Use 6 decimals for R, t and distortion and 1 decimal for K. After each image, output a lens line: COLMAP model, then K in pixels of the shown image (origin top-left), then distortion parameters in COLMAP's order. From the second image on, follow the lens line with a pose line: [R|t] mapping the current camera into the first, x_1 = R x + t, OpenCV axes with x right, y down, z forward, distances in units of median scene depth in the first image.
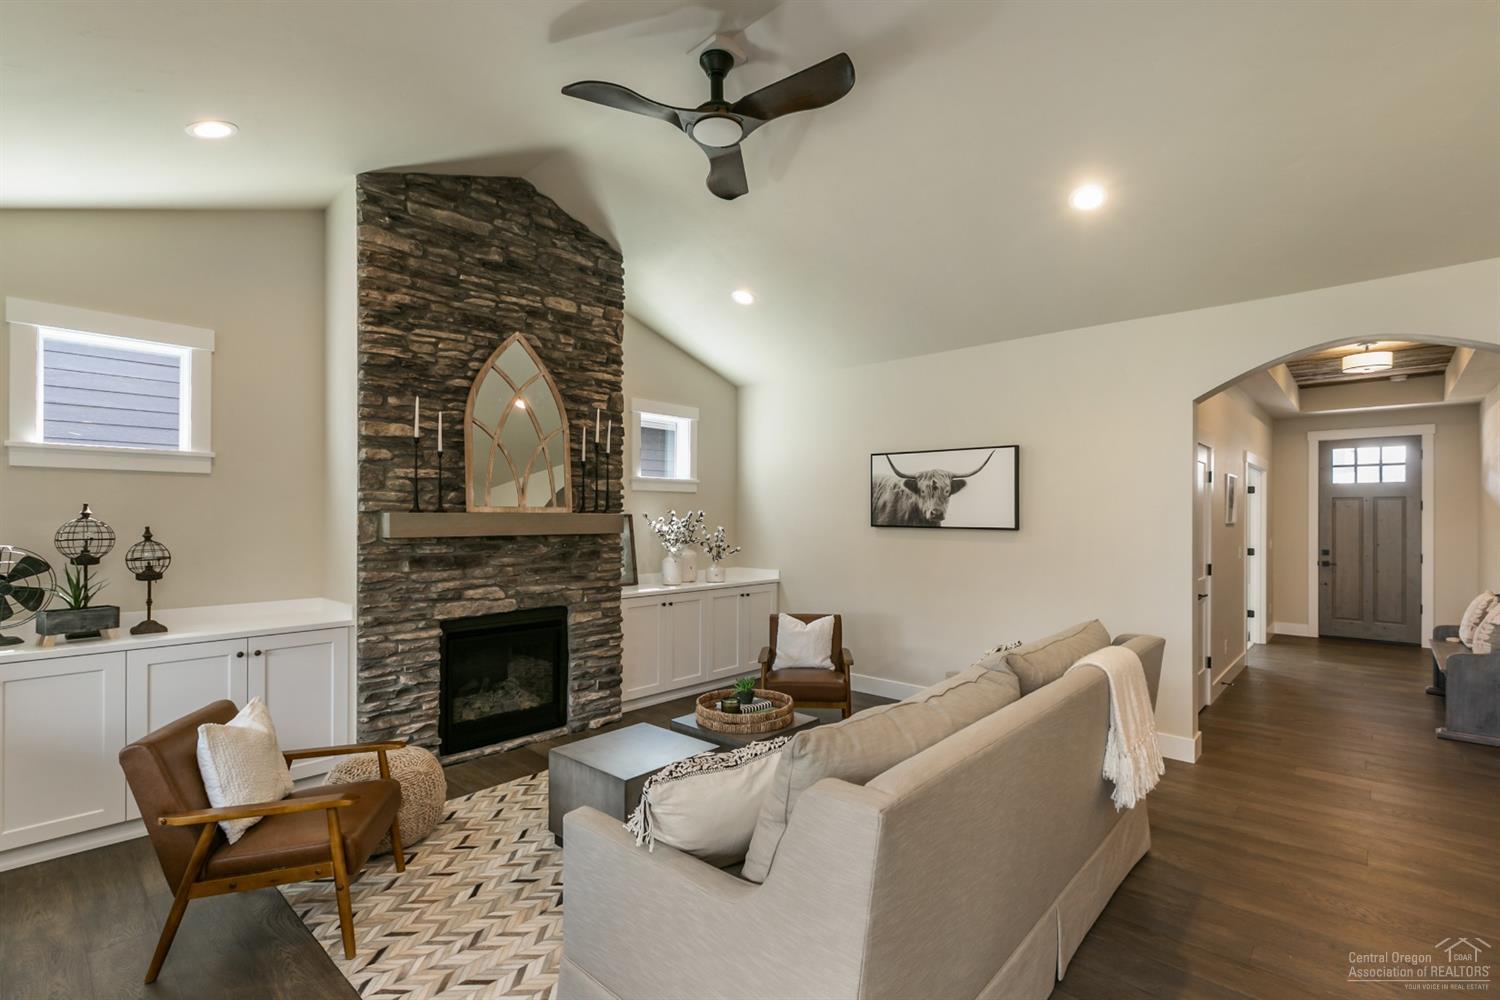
lens RADIAL K [[688.4, 0, 743.9], [0, 688.4, 512.3], [0, 0, 1]] dist [0.006395, 0.000529]
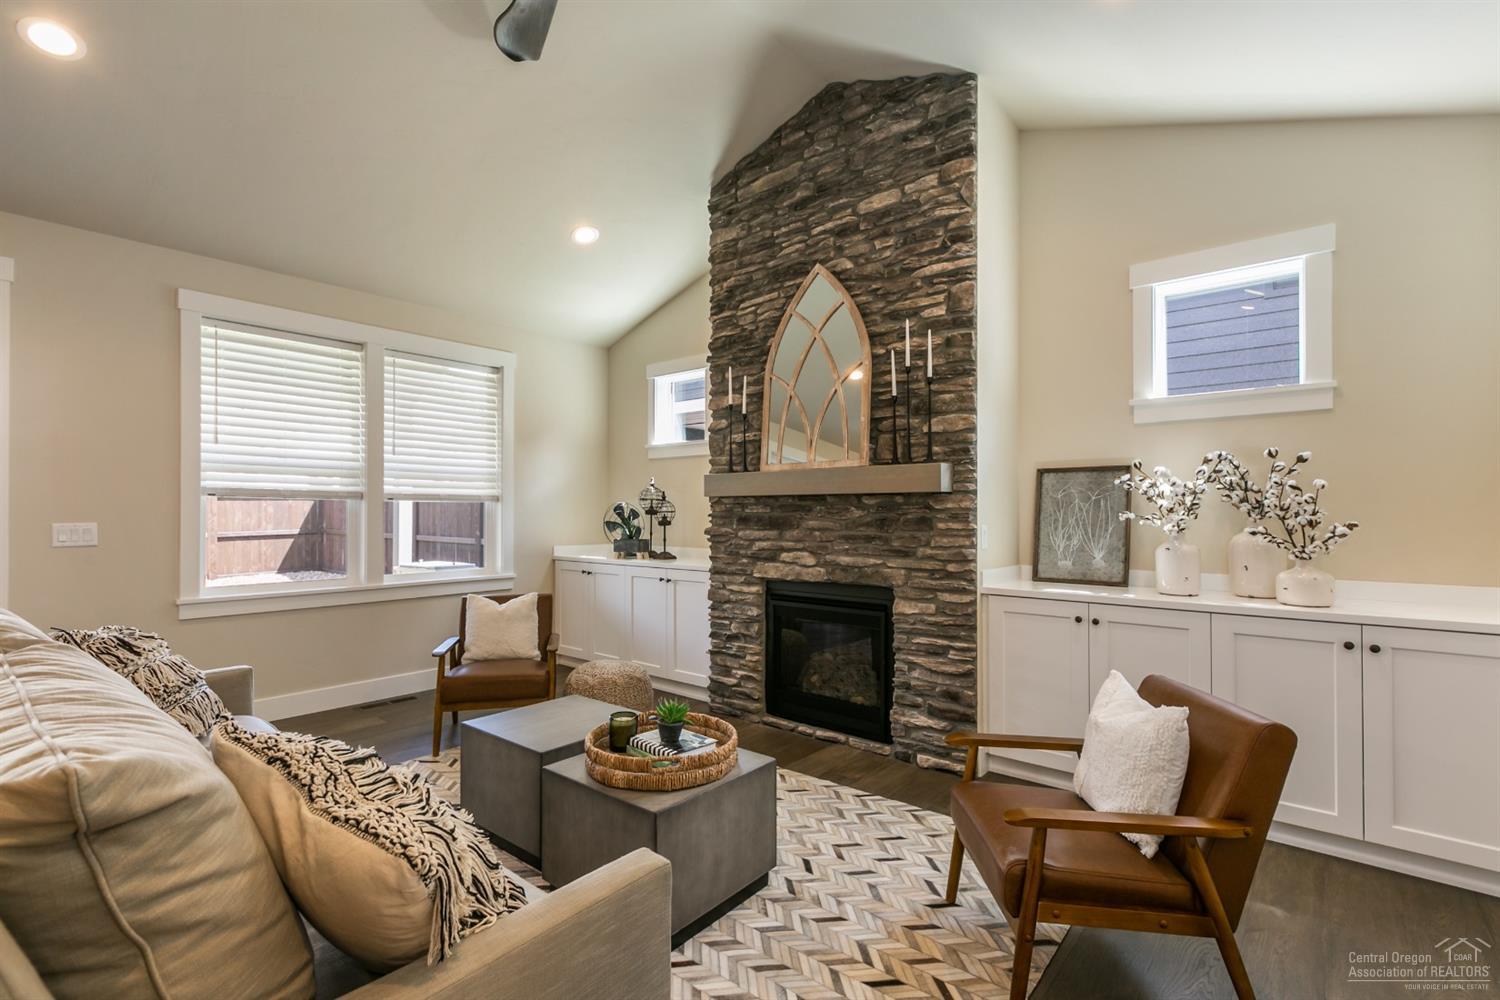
lens RADIAL K [[688.4, 0, 744.5], [0, 688.4, 503.6], [0, 0, 1]] dist [0.006395, 0.000529]
pose [[0.045062, -0.014735, -0.998876, 0.524609], [0.005236, 0.999881, -0.014513, 0.054420], [0.998970, -0.004576, 0.045133, 0.840469]]
